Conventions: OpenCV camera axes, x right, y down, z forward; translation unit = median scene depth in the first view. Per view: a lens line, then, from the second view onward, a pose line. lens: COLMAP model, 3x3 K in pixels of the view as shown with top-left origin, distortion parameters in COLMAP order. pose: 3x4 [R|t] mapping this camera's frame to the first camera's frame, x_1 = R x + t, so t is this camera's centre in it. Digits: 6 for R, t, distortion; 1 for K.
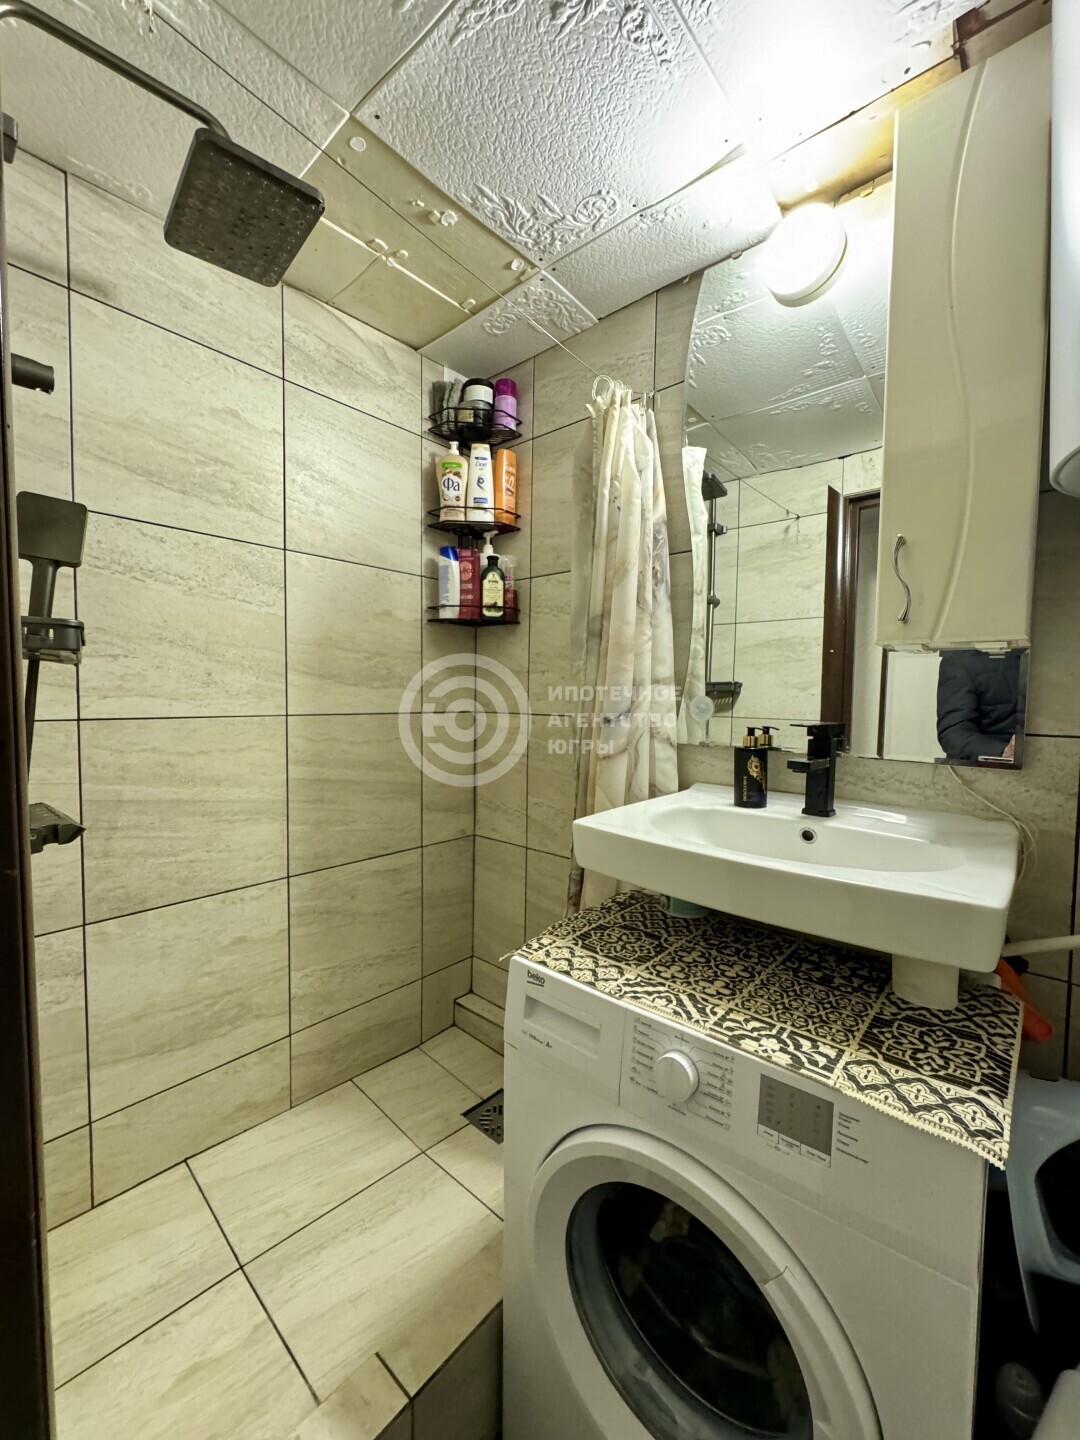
lens RADIAL K [[574.2, 0, 543.1], [0, 574.2, 722.8], [0, 0, 1]] dist [-0.003319, 0.000983]
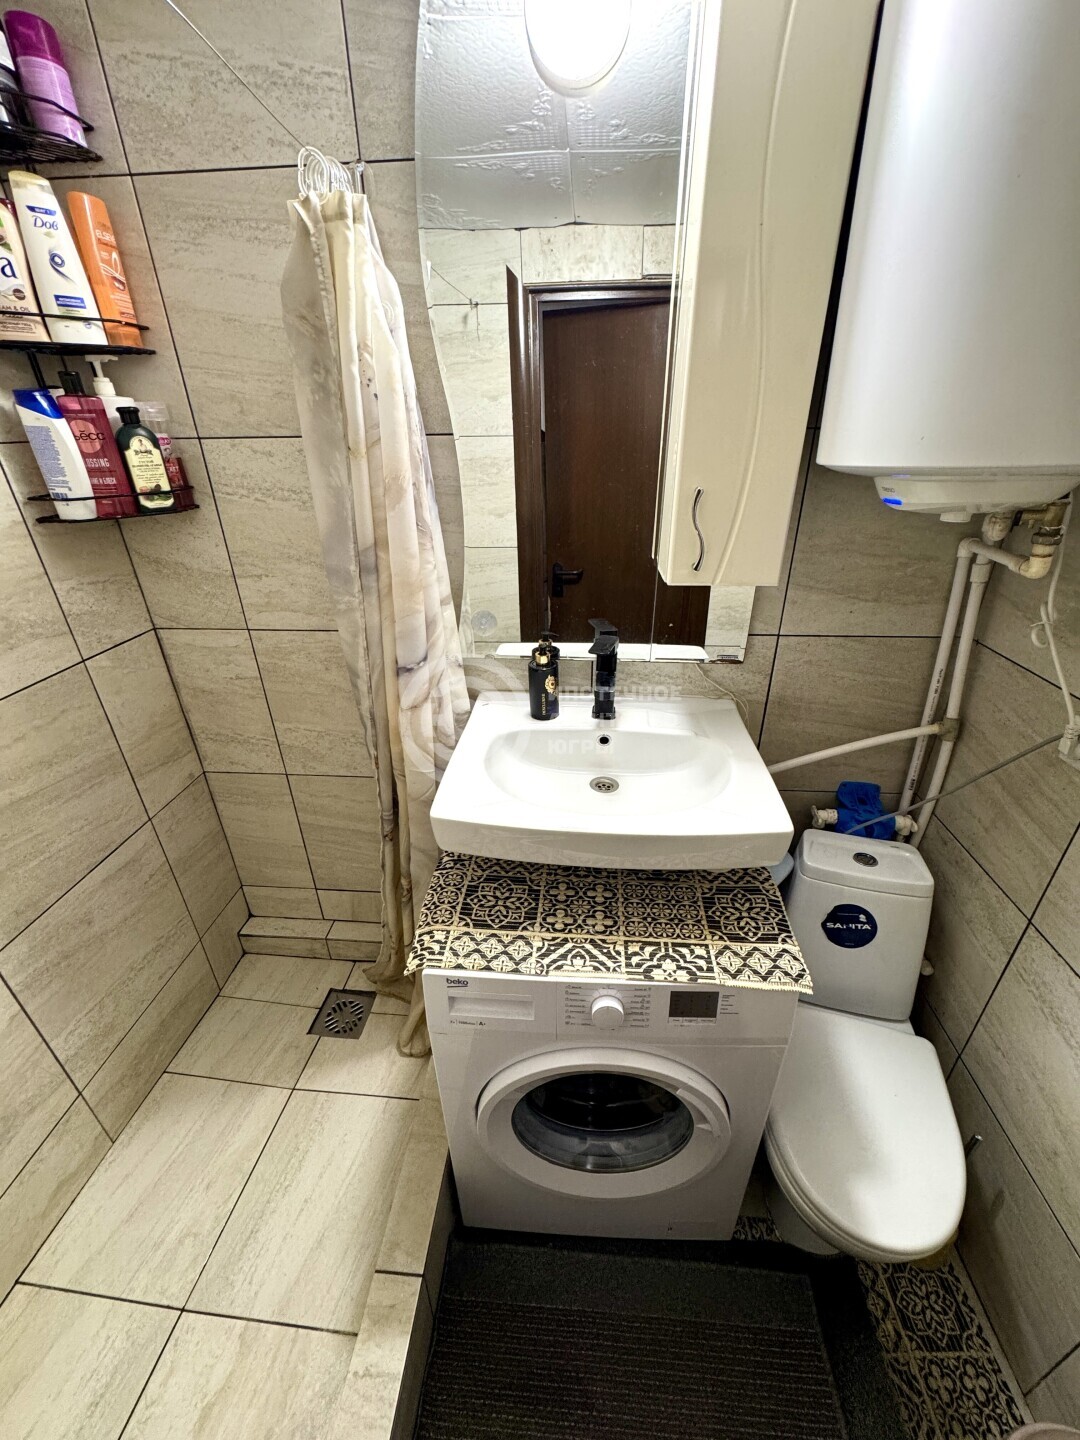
lens RADIAL K [[572.8, 0, 542.4], [0, 572.8, 722.9], [0, 0, 1]] dist [-0.001288, 0.000428]
pose [[0.803093, -0.299042, 0.515379, -0.282300], [0.055003, 0.898455, 0.435607, -0.428880], [-0.593310, -0.321485, 0.737991, 0.274385]]
